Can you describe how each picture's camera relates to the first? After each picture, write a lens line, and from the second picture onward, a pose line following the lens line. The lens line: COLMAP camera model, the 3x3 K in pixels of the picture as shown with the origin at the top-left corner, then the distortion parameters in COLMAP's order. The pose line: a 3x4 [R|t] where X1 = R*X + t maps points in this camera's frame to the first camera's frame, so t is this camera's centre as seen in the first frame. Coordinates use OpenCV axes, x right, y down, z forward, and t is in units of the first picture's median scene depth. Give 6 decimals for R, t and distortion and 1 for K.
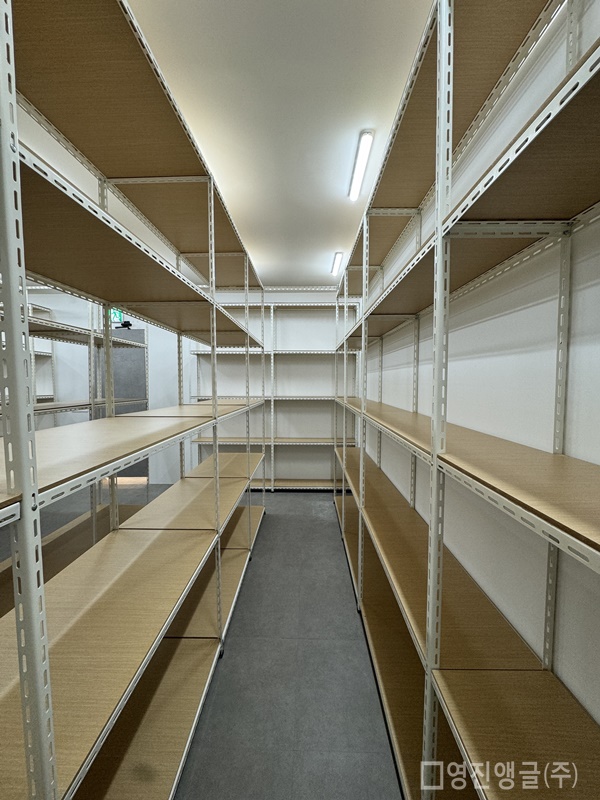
lens RADIAL K [[319.4, 0, 300.0], [0, 319.4, 400.0], [0, 0, 1]] dist [-0.000654, -0.000586]
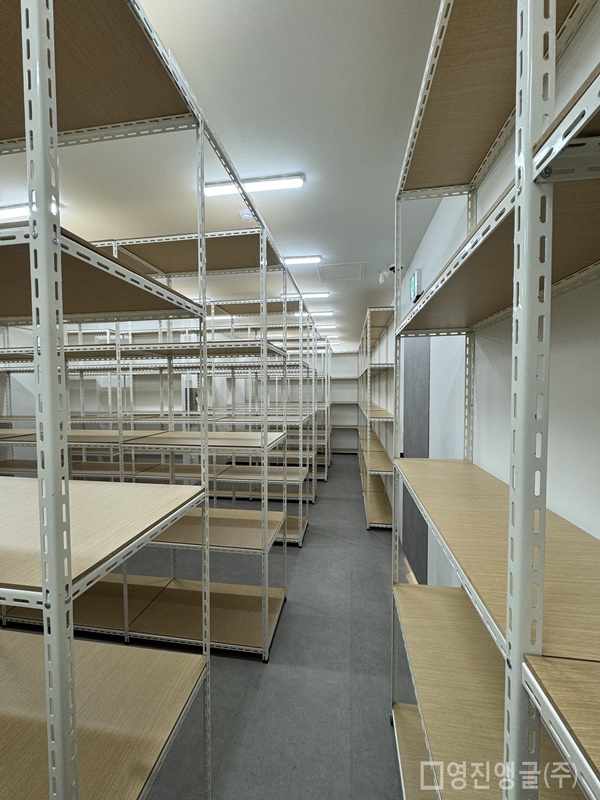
lens RADIAL K [[315.9, 0, 300.0], [0, 315.9, 400.0], [0, 0, 1]] dist [-0.000251, -0.000067]
pose [[-0.127591, 0.043290, -0.990882, -0.005733], [-0.050574, 0.997463, 0.050089, -0.085432], [0.990537, 0.056503, -0.125078, 0.395187]]
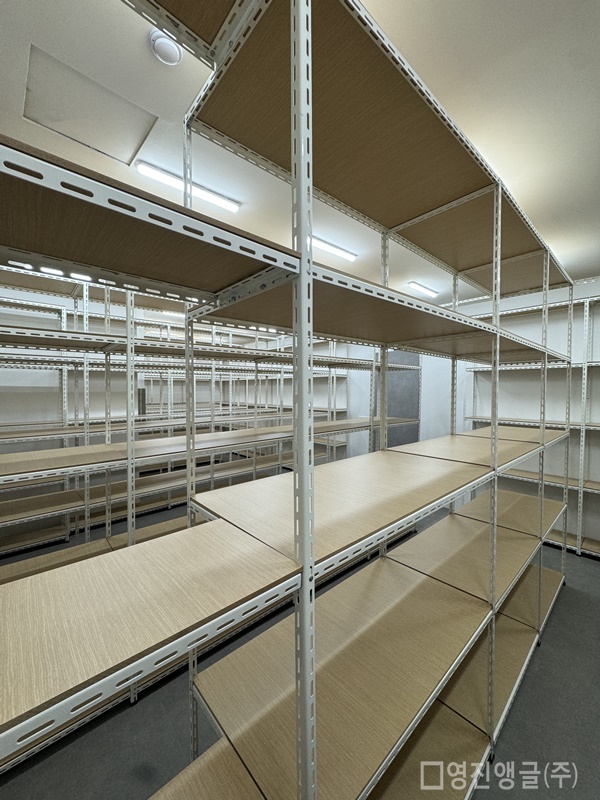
lens RADIAL K [[319.4, 0, 300.0], [0, 319.4, 400.0], [0, 0, 1]] dist [-0.000654, -0.000586]
pose [[0.689806, 0.024704, -0.723573, -0.010899], [-0.039061, 0.999232, -0.003122, -0.064718], [0.722940, 0.030417, 0.690241, 0.036017]]
